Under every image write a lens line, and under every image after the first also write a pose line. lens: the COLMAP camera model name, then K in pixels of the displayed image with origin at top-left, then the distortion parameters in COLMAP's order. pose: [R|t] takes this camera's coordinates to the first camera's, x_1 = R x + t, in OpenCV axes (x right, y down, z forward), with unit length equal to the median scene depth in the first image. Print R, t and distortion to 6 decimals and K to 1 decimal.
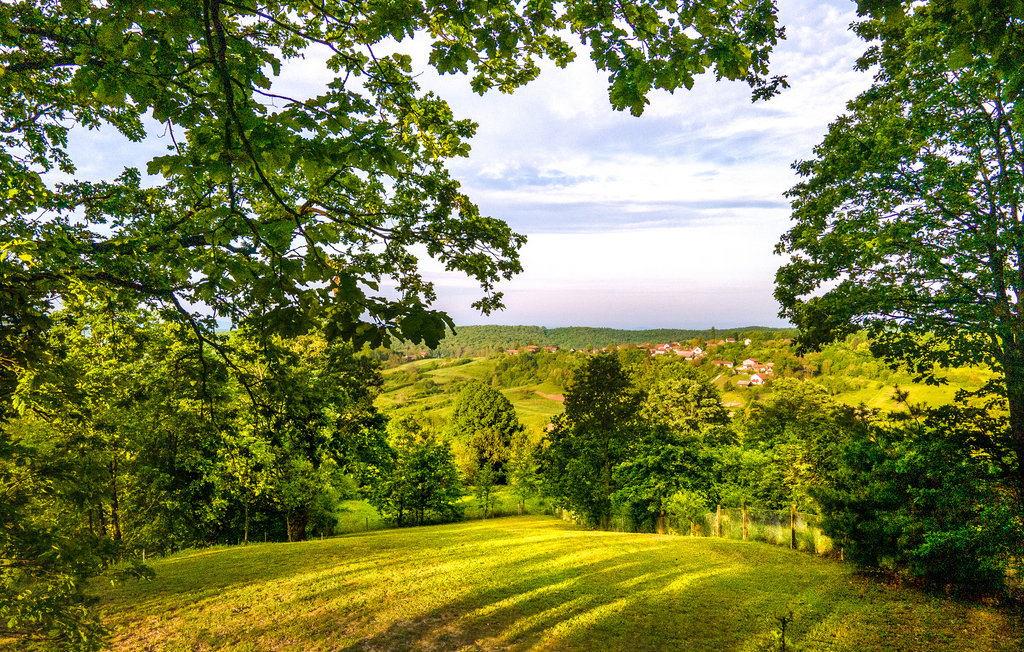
lens RADIAL K [[809.8, 0, 512.0], [0, 809.8, 326.0], [0, 0, 1]] dist [-0.008102, -0.002749]
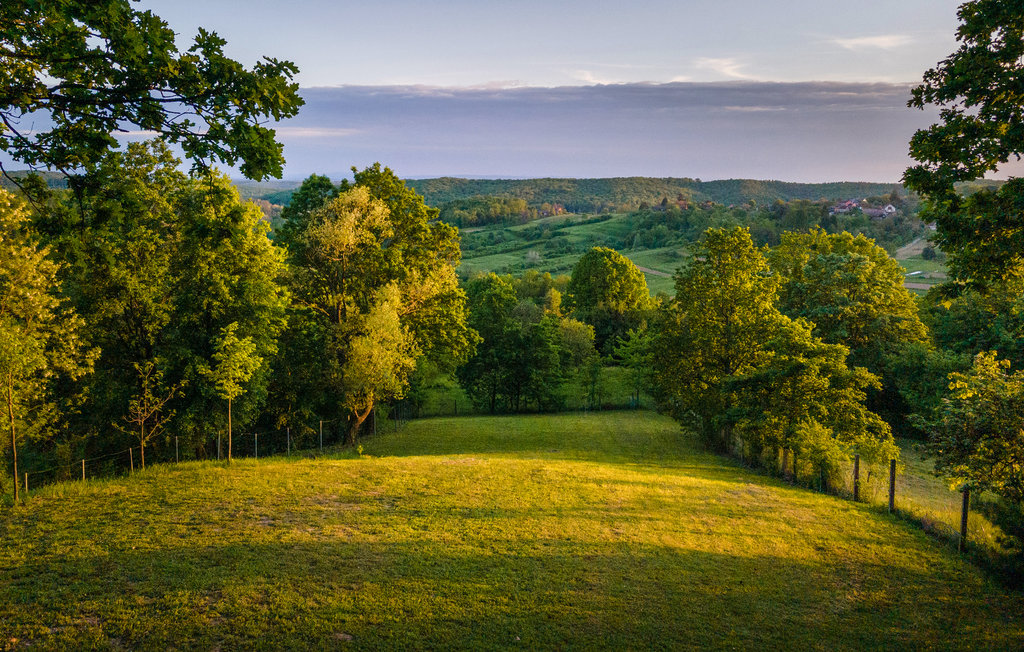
lens RADIAL K [[809.8, 0, 512.0], [0, 809.8, 326.0], [0, 0, 1]] dist [-0.008102, -0.002749]
pose [[0.965851, 0.057545, -0.252626, 0.101177], [-0.005303, 0.979211, 0.202775, -0.025363], [0.259043, -0.194510, 0.946077, 0.184533]]
